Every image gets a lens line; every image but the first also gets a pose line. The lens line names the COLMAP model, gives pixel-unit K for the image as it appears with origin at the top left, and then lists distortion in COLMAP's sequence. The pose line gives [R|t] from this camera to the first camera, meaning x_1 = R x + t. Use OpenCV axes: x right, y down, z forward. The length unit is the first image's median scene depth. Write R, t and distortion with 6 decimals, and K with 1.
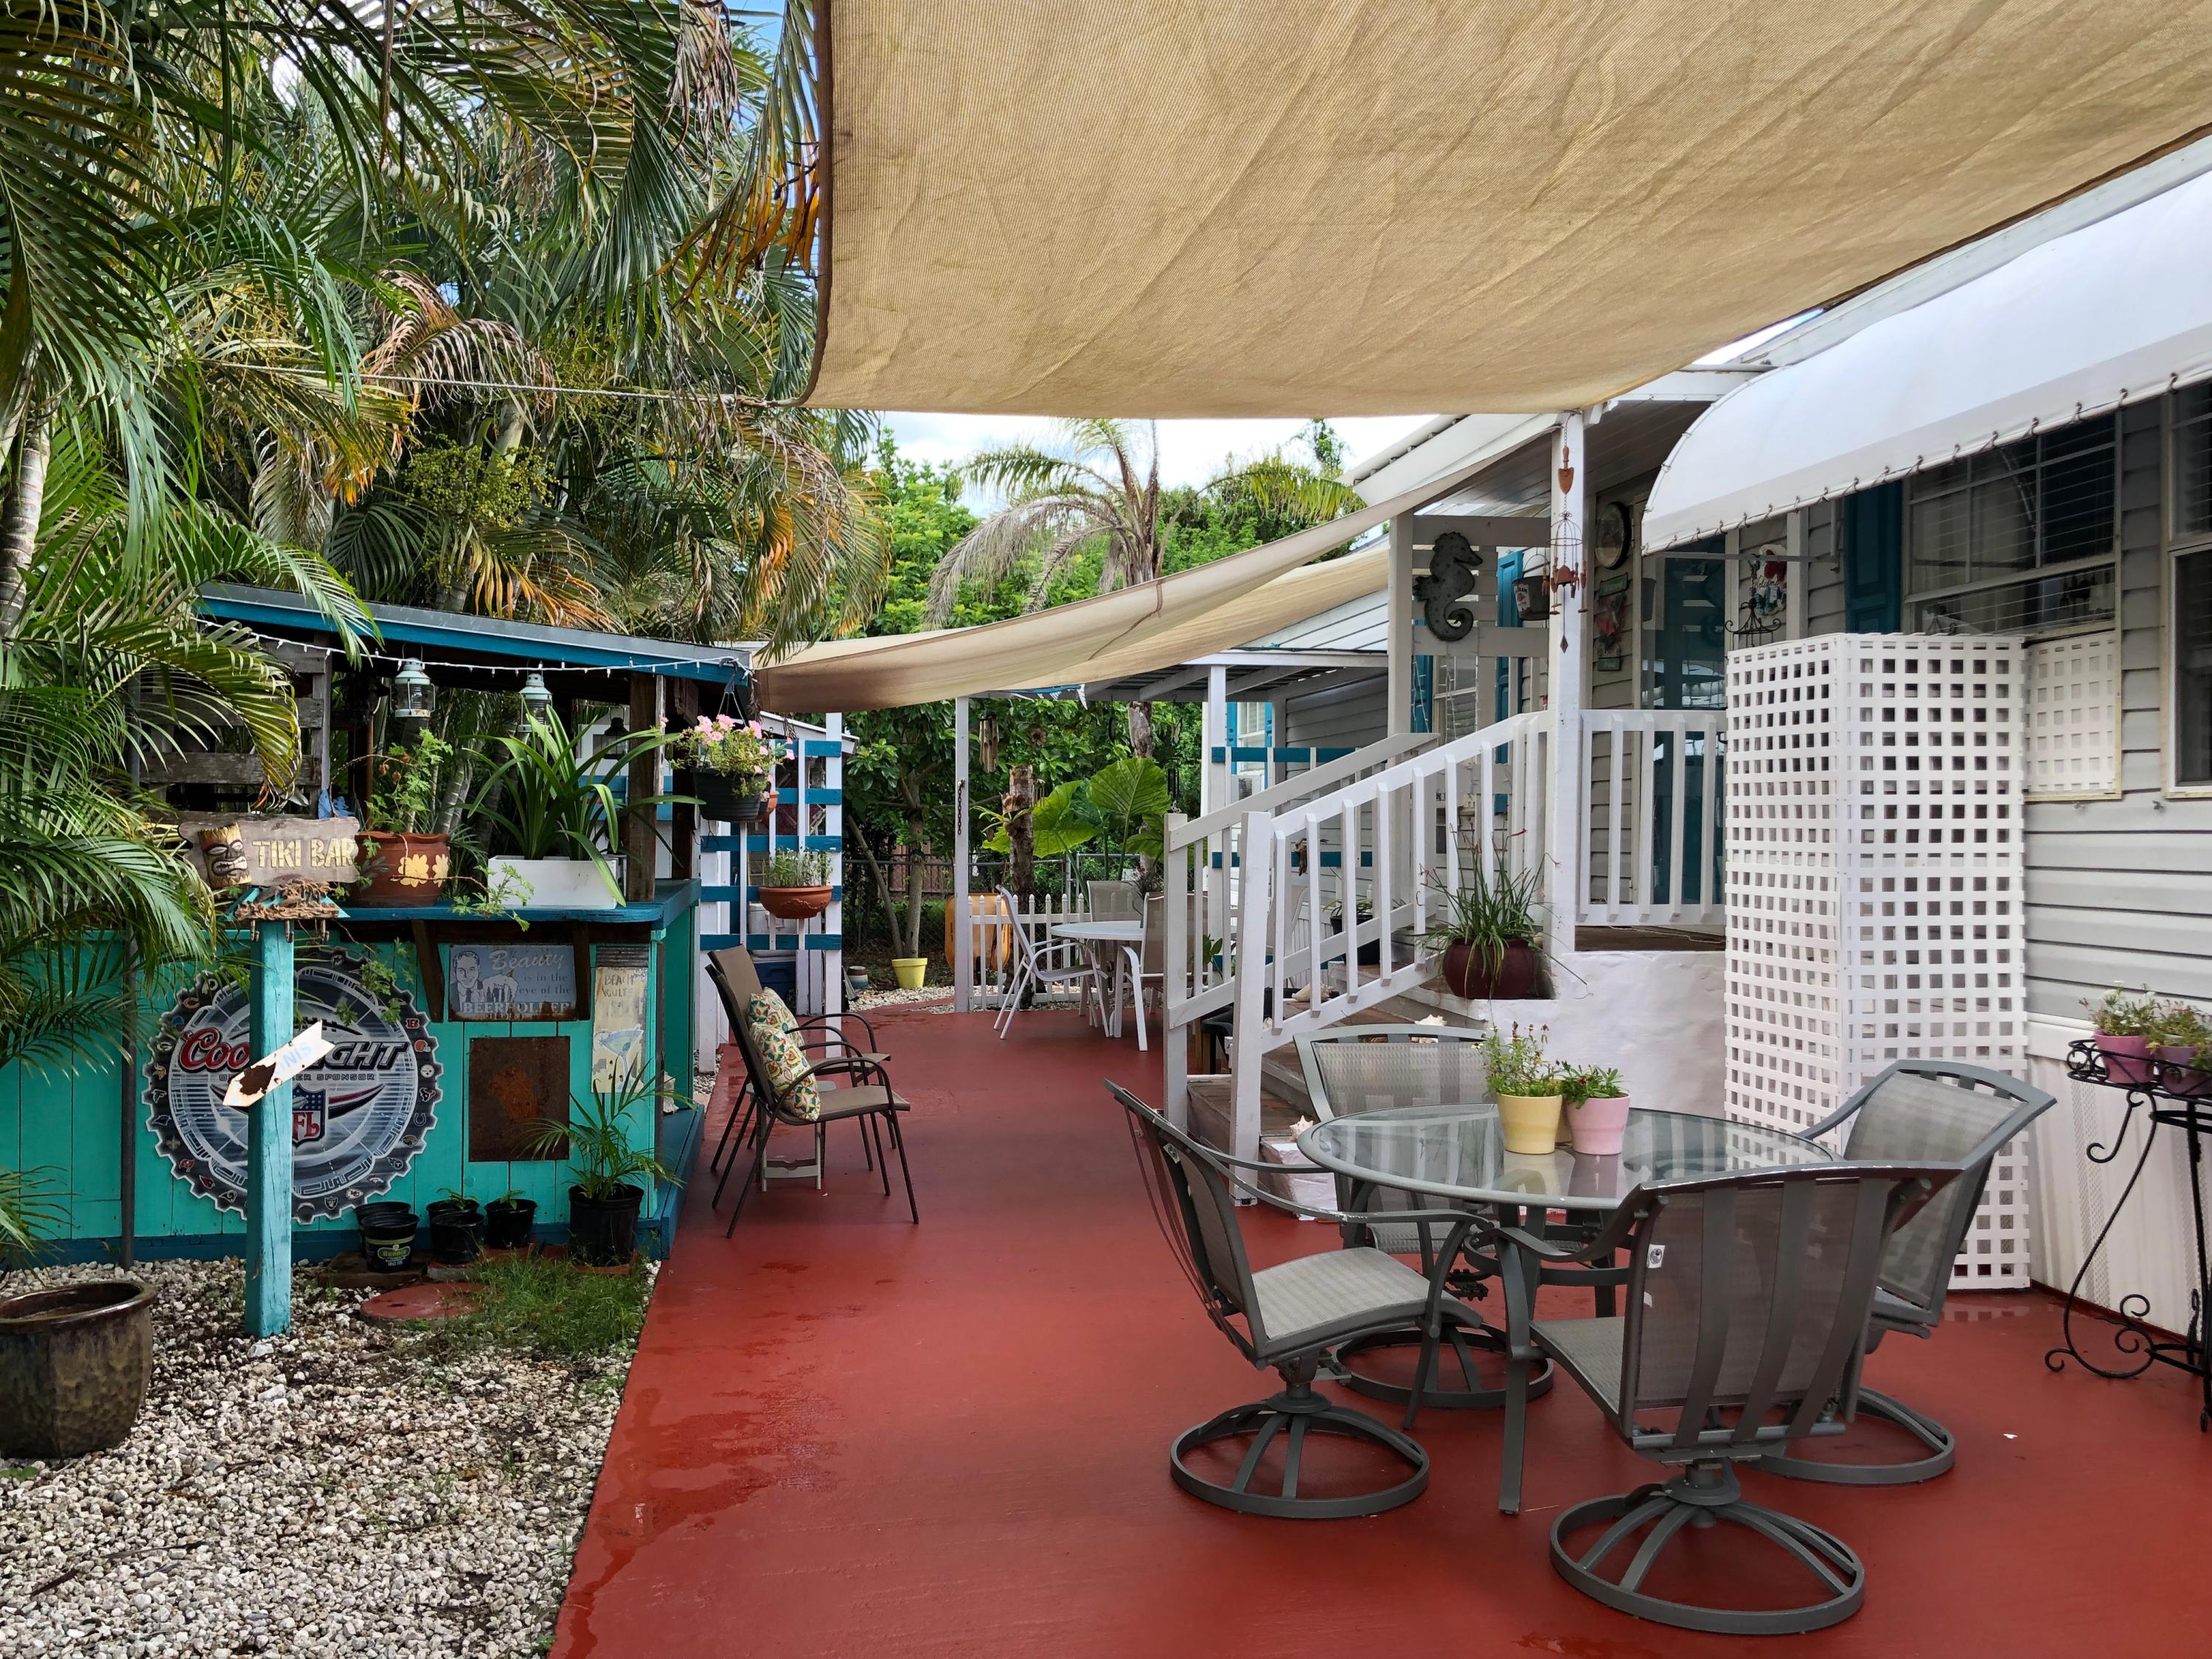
lens RADIAL K [[1796.3, 0, 1102.0], [0, 1796.3, 825.1], [0, 0, 1]] dist [0.008447, -0.007375]
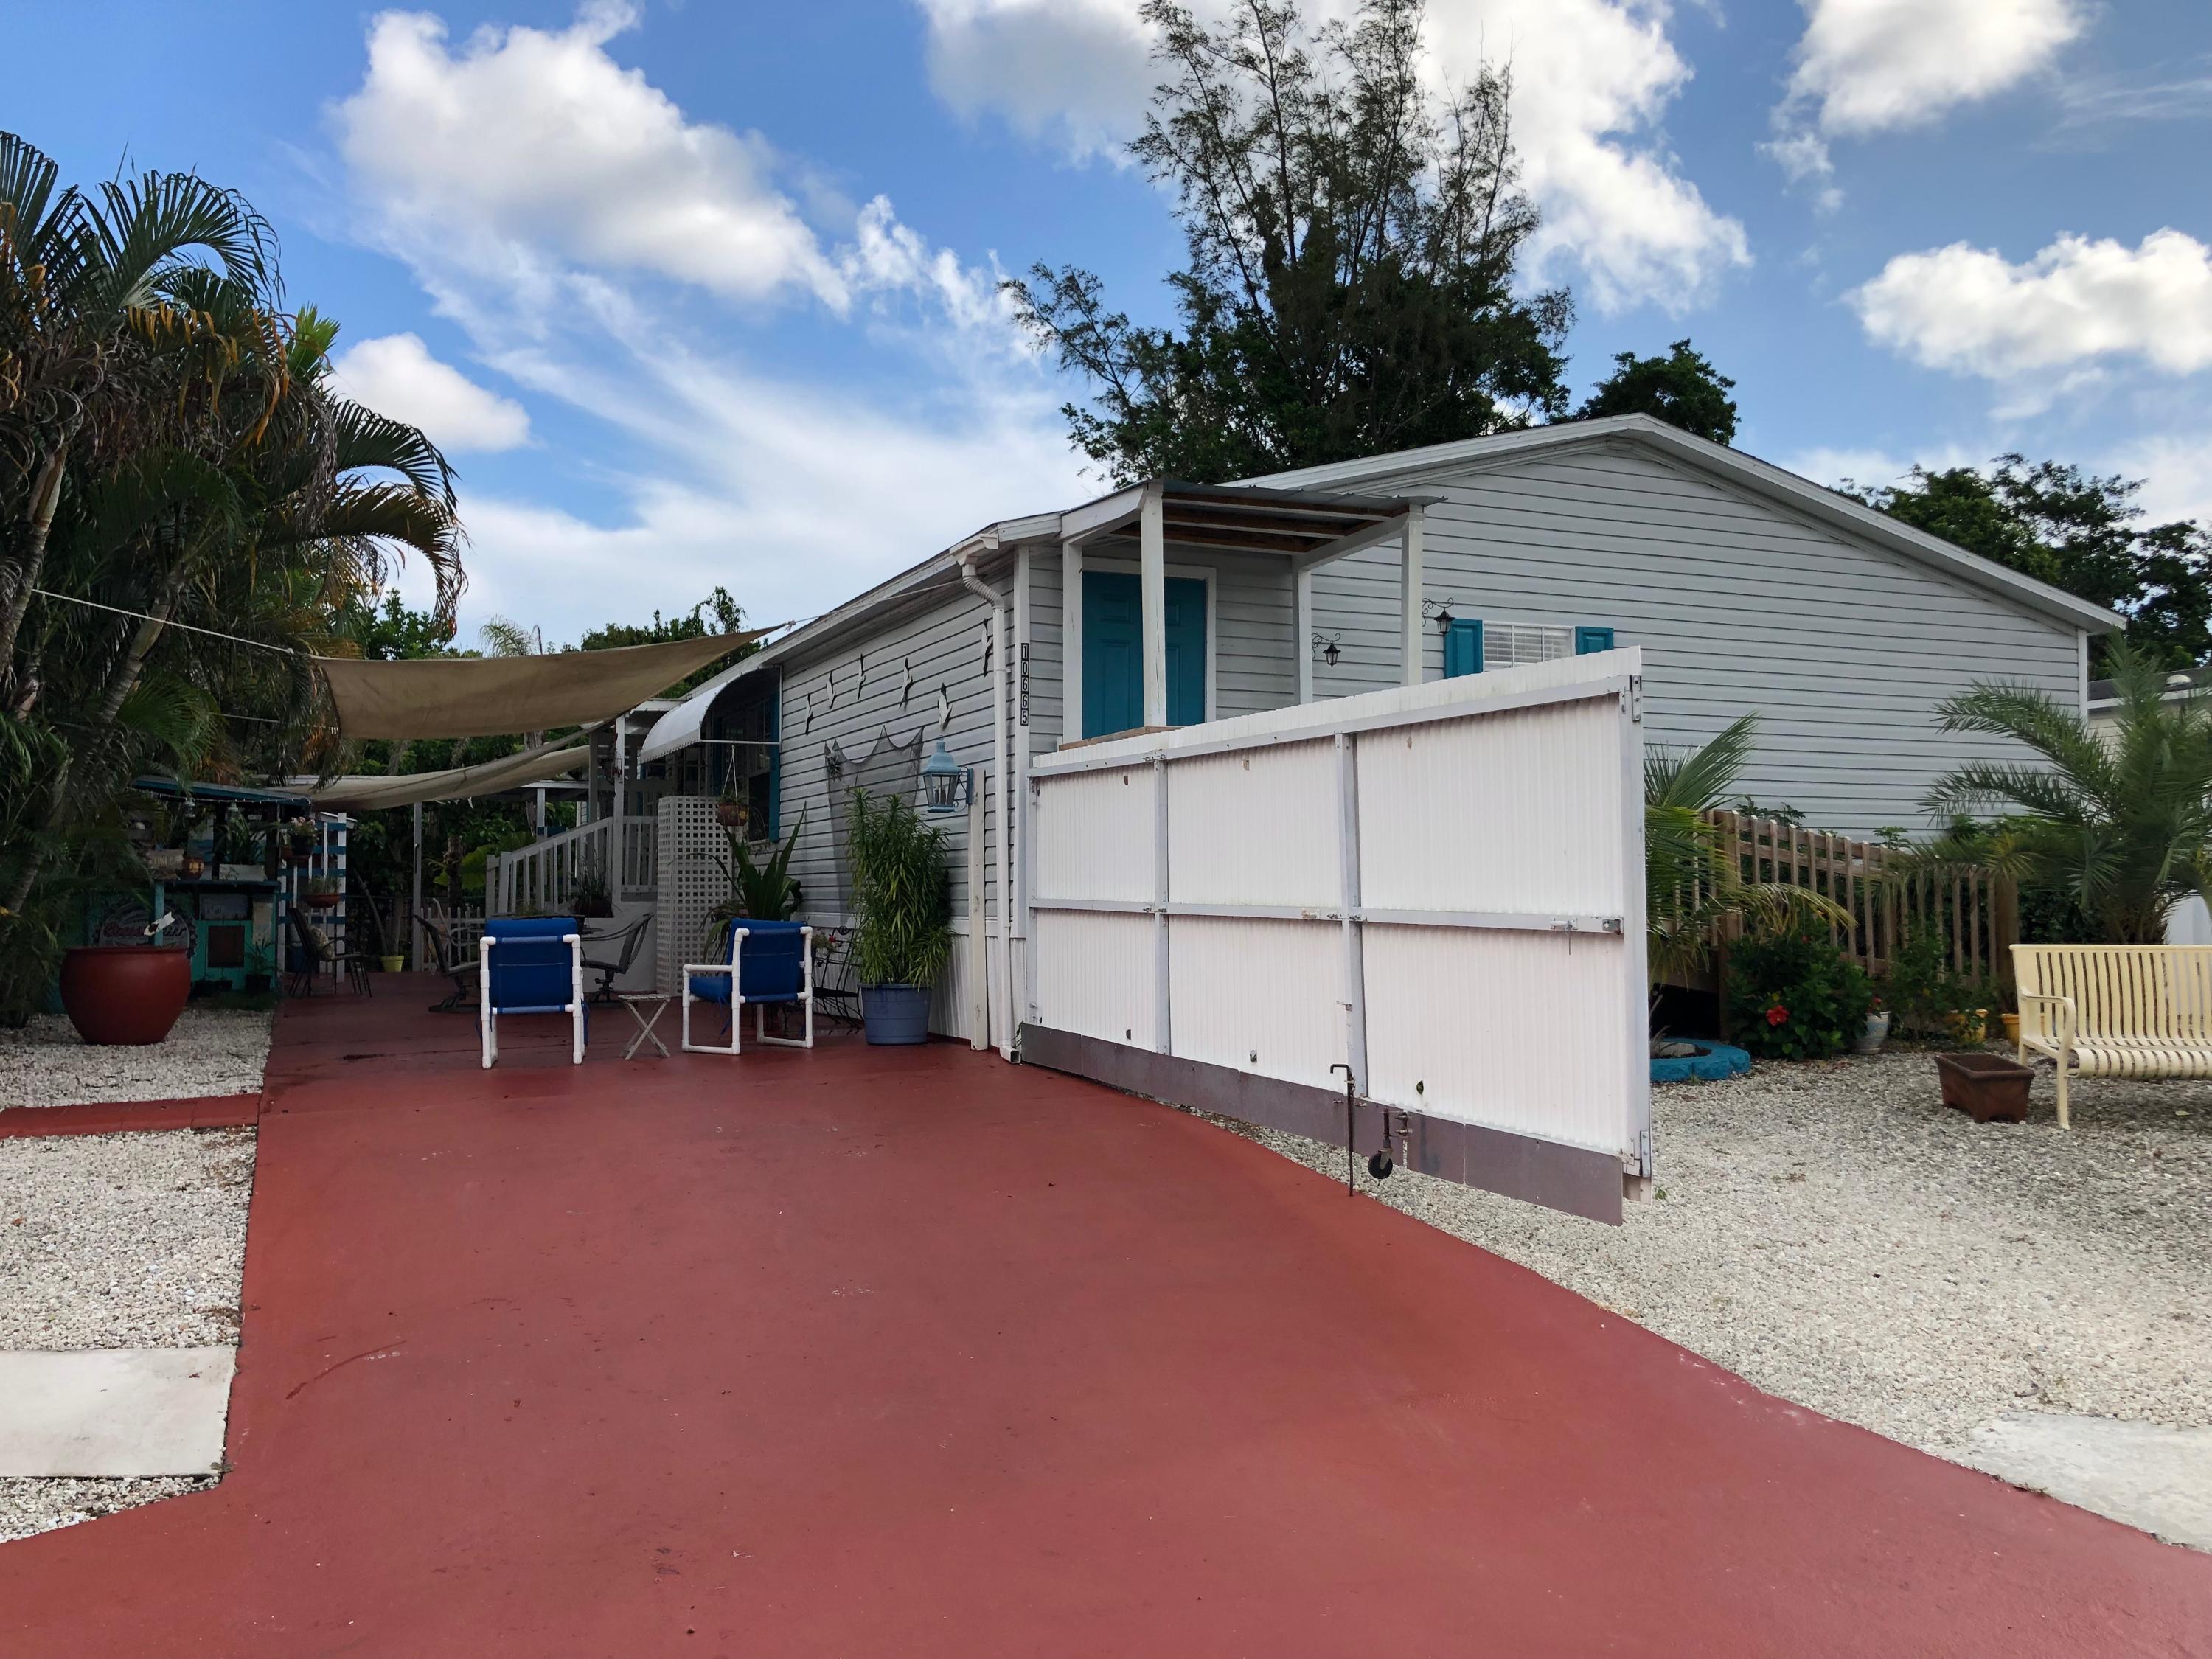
lens RADIAL K [[1796.3, 0, 1113.0], [0, 1796.3, 833.0], [0, 0, 1]] dist [0.008447, -0.007375]
pose [[0.967508, 0.004886, 0.252795, 0.336896], [0.004526, 0.999318, -0.036638, 0.079966], [-0.252801, 0.036592, 0.966826, -2.226147]]
